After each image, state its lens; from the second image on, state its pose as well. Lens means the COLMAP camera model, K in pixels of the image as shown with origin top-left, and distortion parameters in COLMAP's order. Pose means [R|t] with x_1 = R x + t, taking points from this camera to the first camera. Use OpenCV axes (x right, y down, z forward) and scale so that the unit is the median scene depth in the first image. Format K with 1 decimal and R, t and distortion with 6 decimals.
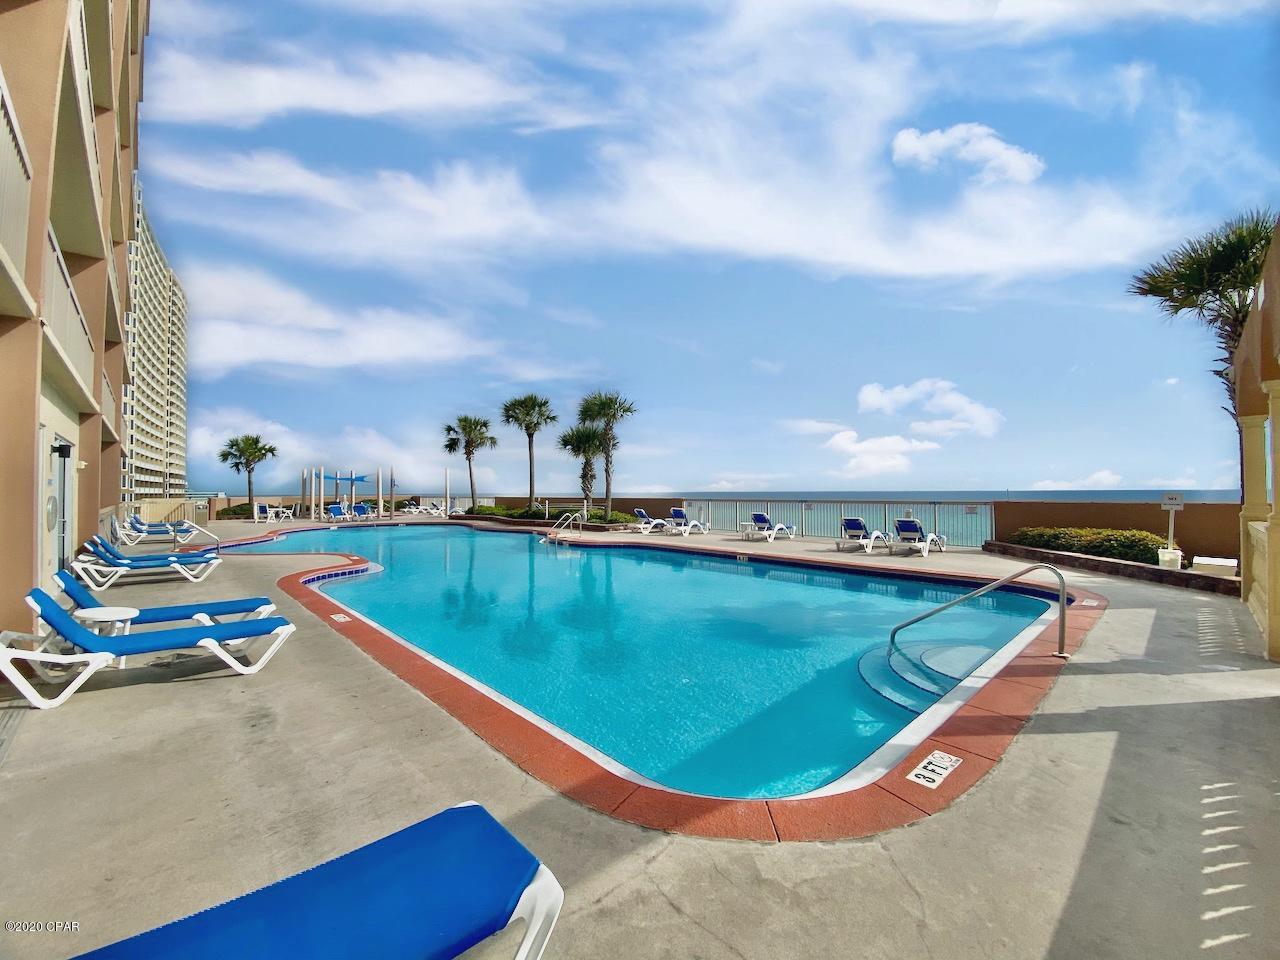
lens RADIAL K [[463.8, 0, 647.0], [0, 463.8, 480.6], [0, 0, 1]] dist [0.001447, -0.000180]
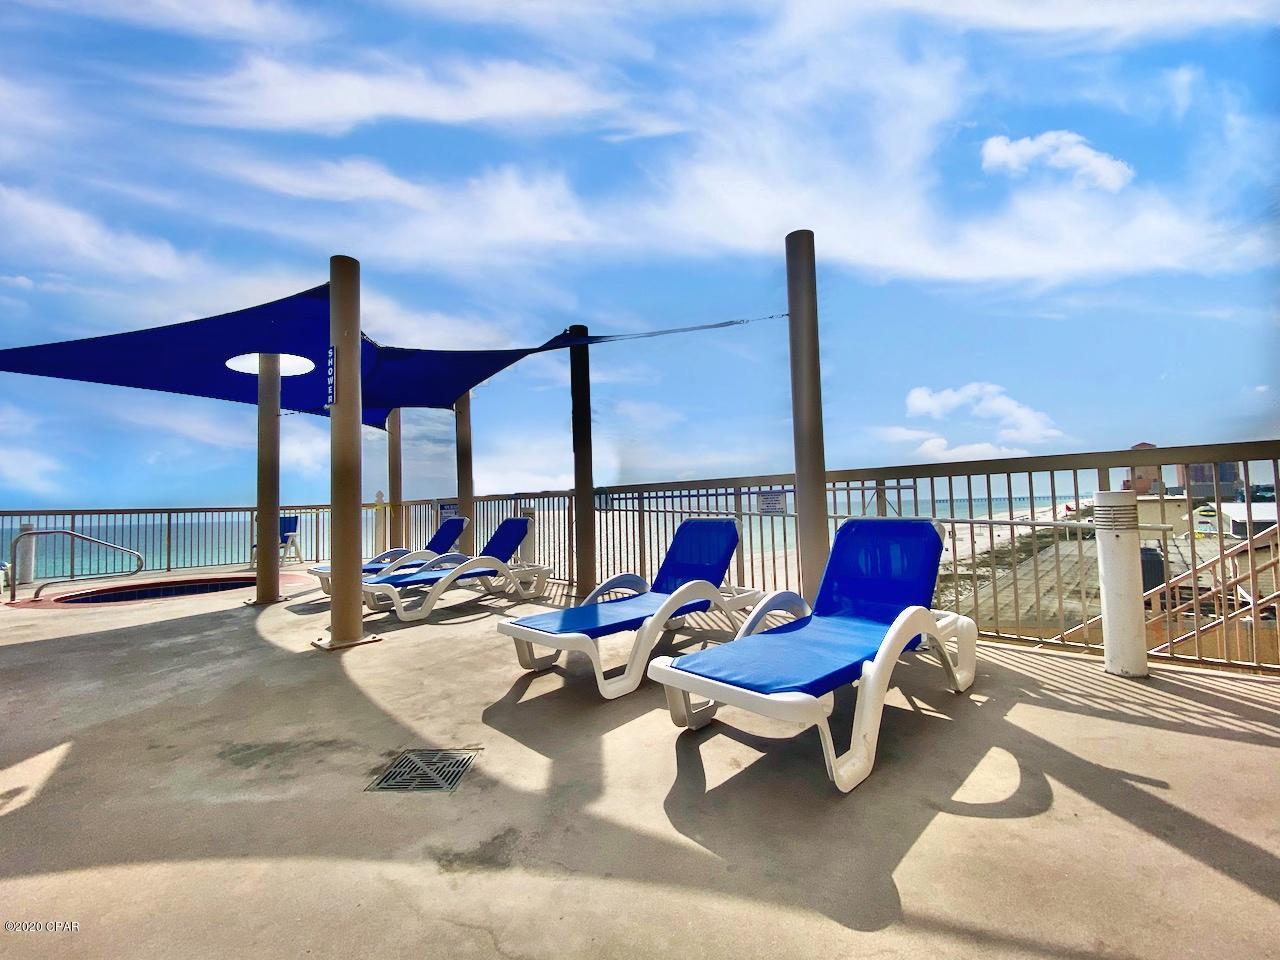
lens RADIAL K [[463.8, 0, 634.0], [0, 463.8, 479.2], [0, 0, 1]] dist [0.001447, -0.000180]
pose [[1.000000, -0.000340, 0.000640, -0.205349], [0.000340, 1.000000, 0.000456, -0.018191], [-0.000640, -0.000456, 1.000000, -0.000389]]
